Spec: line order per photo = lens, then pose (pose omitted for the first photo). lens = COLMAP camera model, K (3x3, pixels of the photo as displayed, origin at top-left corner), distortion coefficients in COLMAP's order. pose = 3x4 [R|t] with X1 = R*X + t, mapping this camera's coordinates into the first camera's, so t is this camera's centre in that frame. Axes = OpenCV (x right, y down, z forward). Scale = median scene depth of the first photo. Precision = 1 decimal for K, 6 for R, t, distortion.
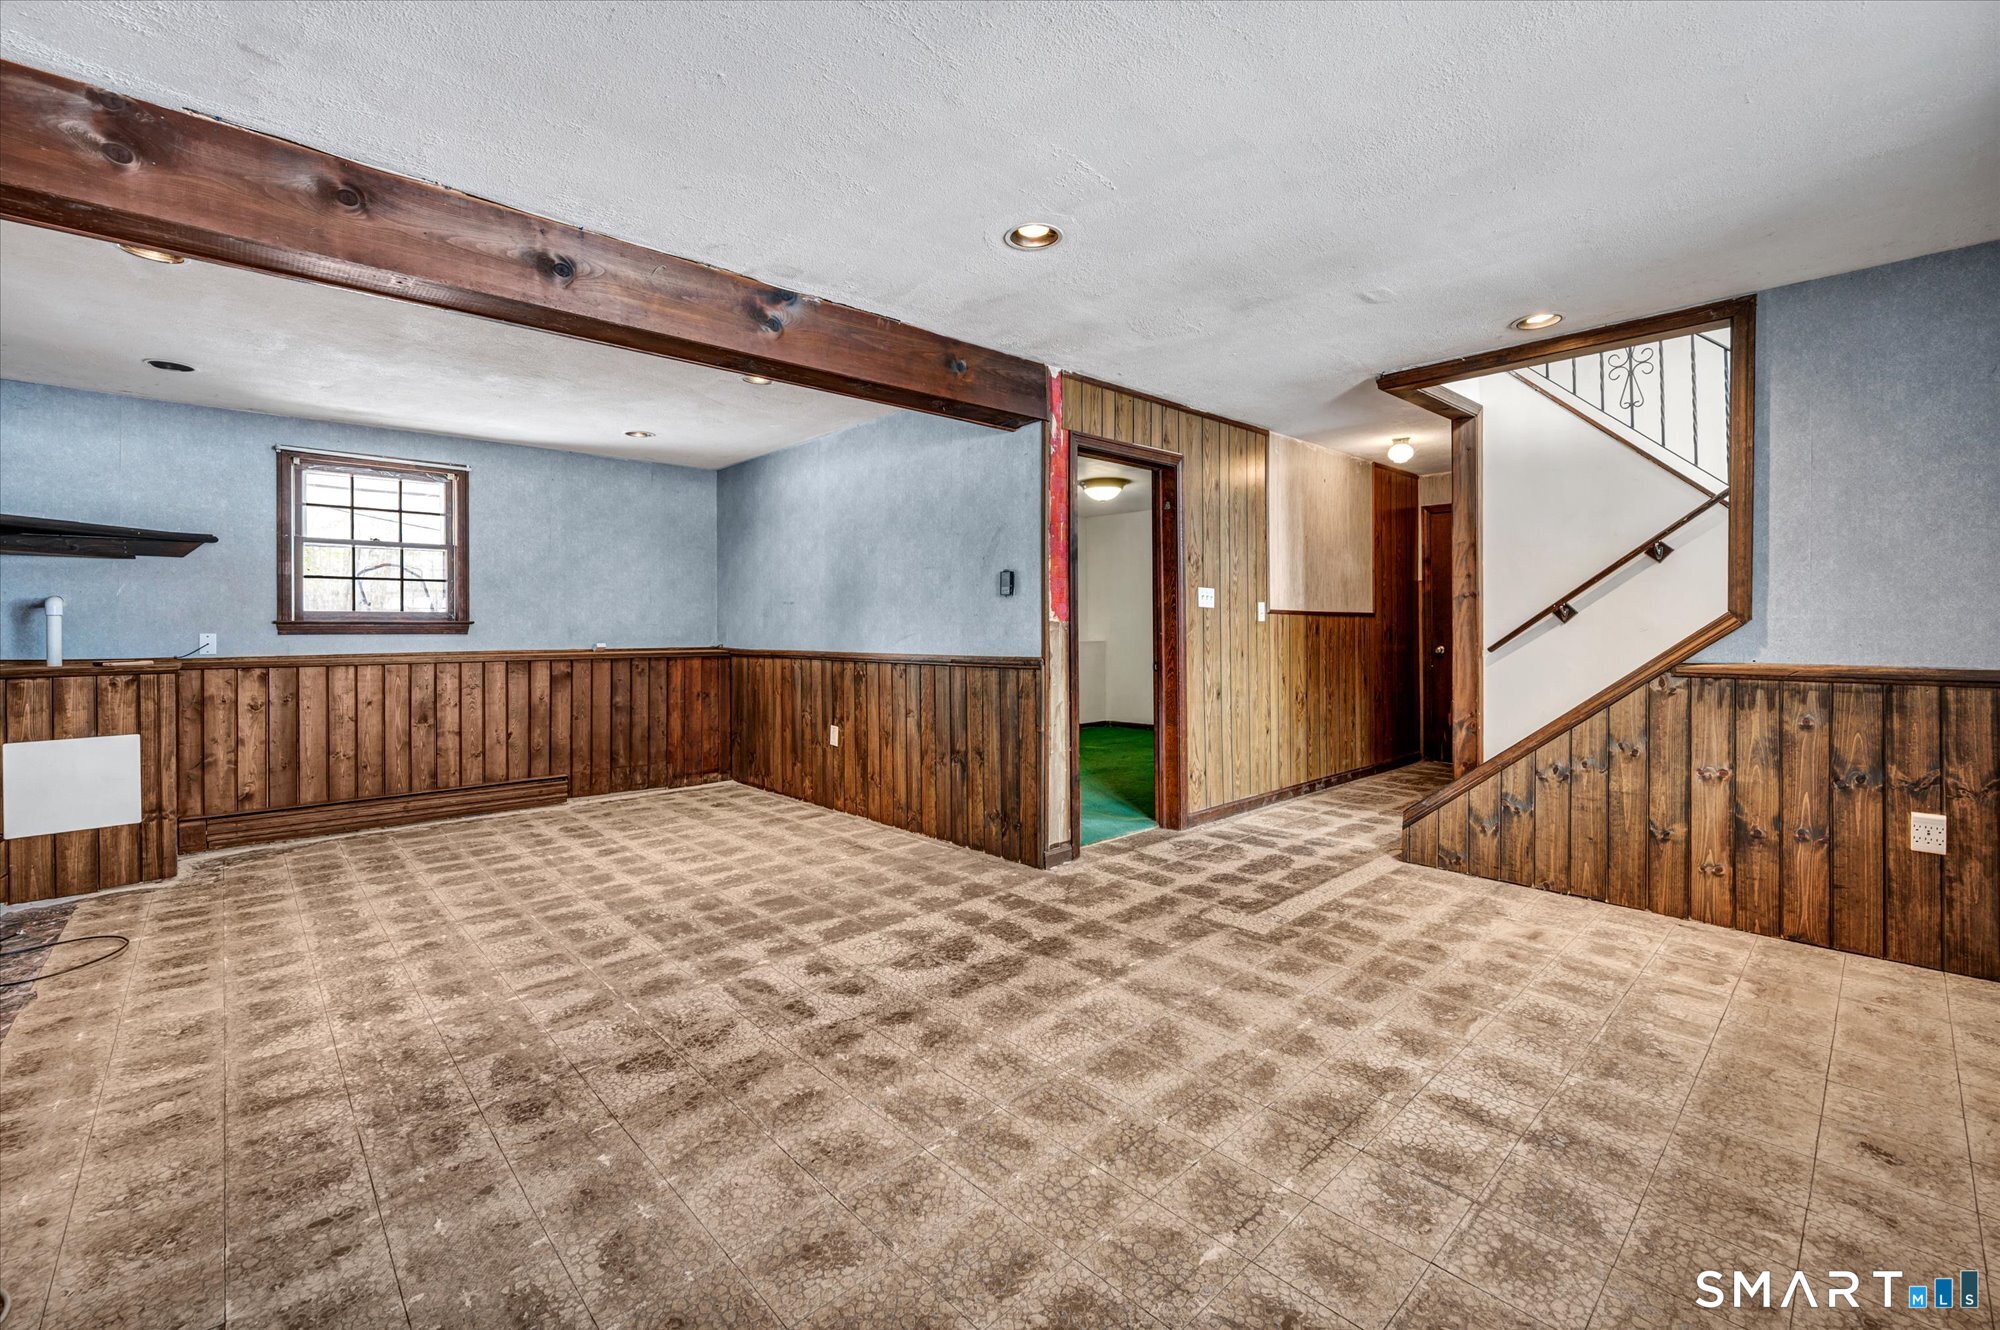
lens RADIAL K [[850.2, 0, 1000.7], [0, 850.2, 629.2], [0, 0, 1]] dist [-0.001353, -0.000003]
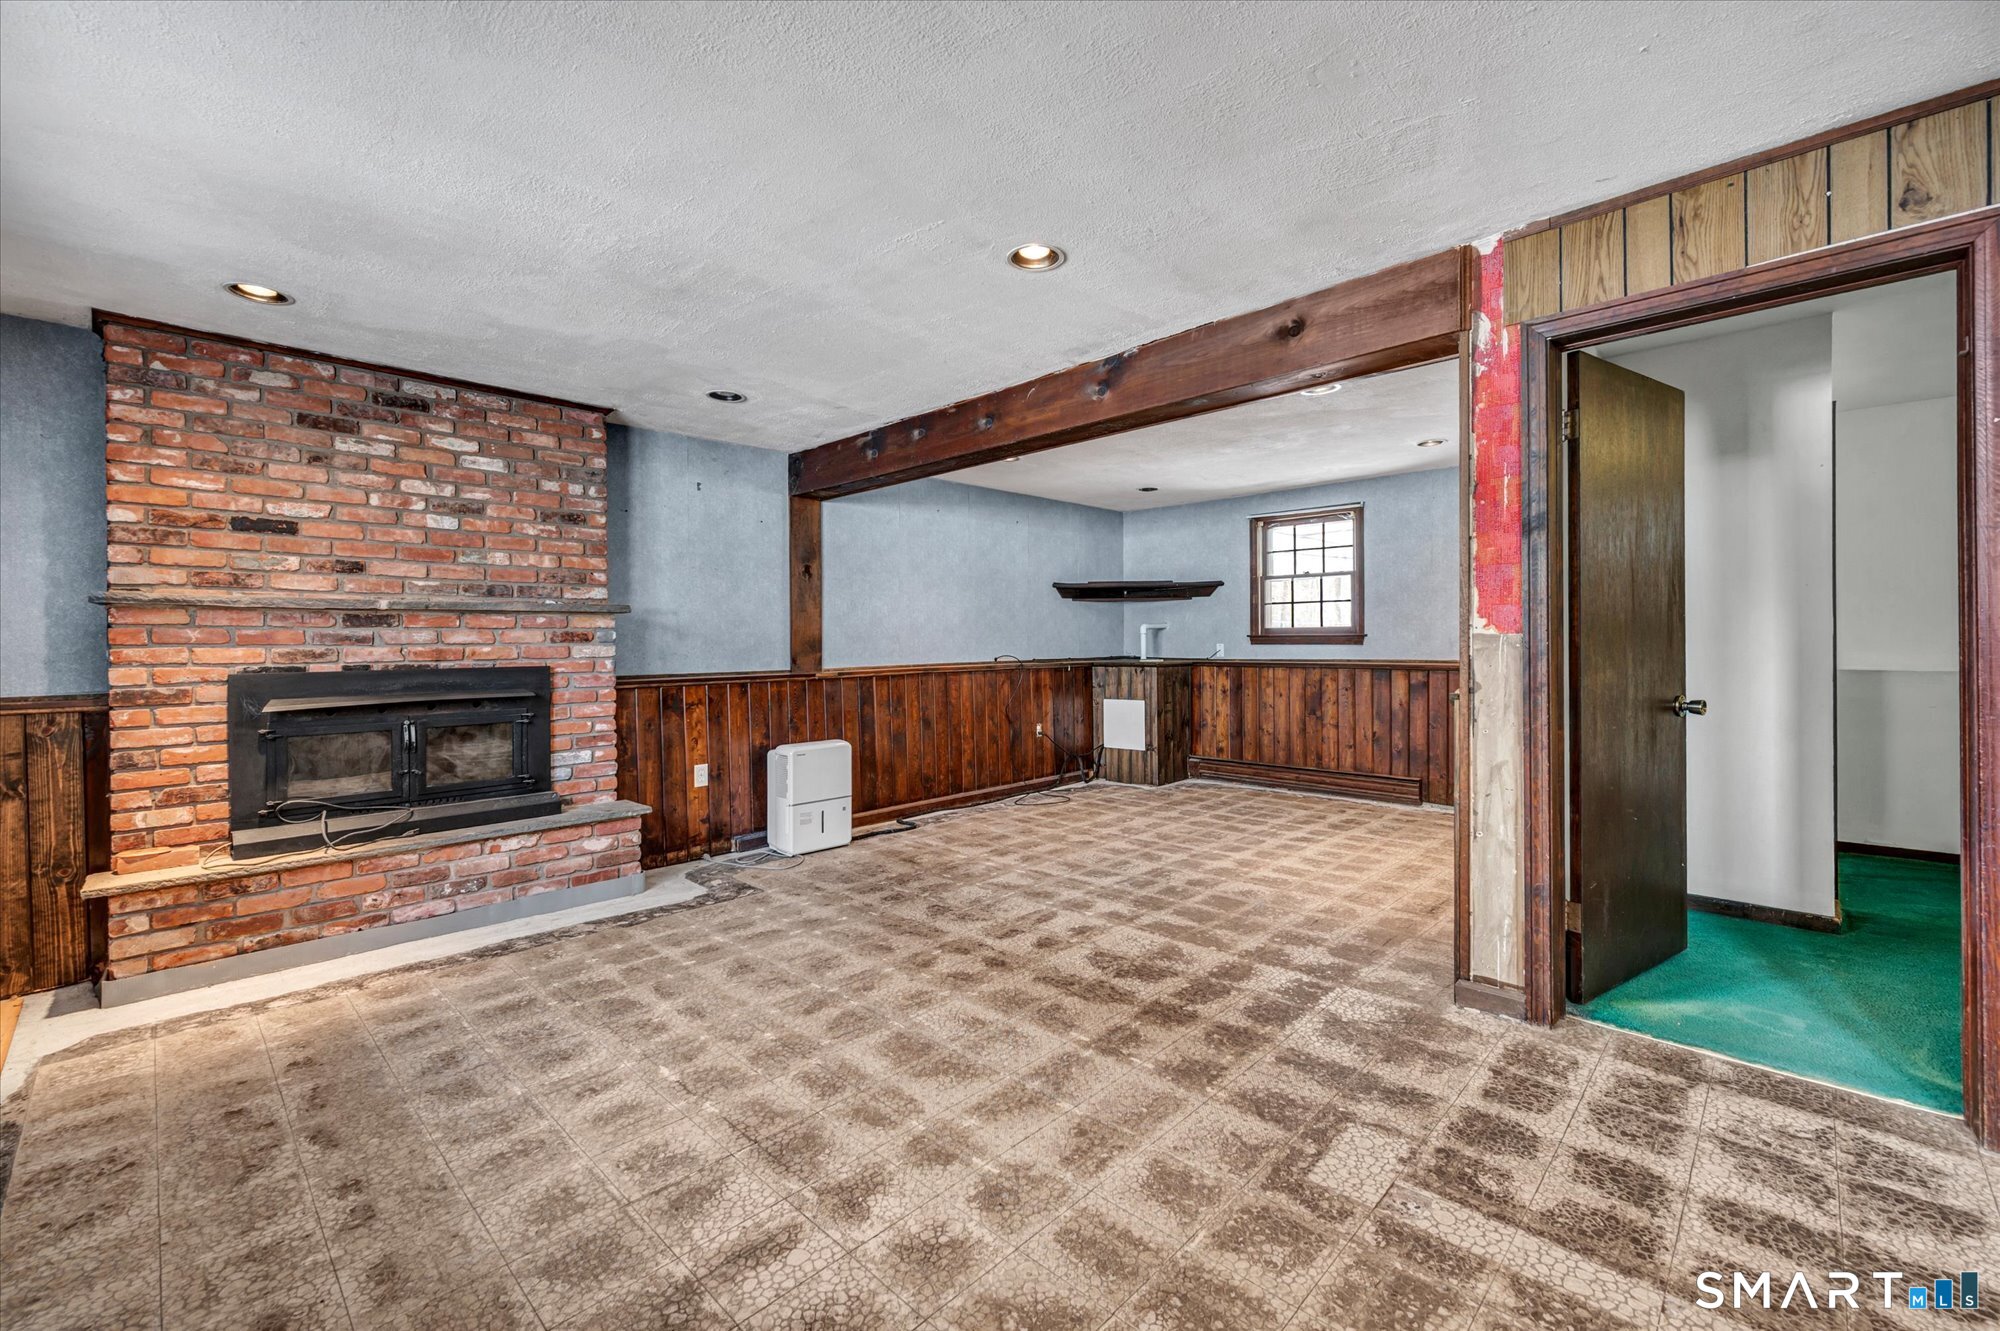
lens RADIAL K [[824.7, 0, 995.4], [0, 824.7, 653.5], [0, 0, 1]] dist [-0.002035, -0.000282]
pose [[0.040714, 0.018737, -0.998995, 0.834903], [0.004673, 0.999810, 0.018943, -0.010500], [0.999160, -0.005439, 0.040618, 0.747661]]
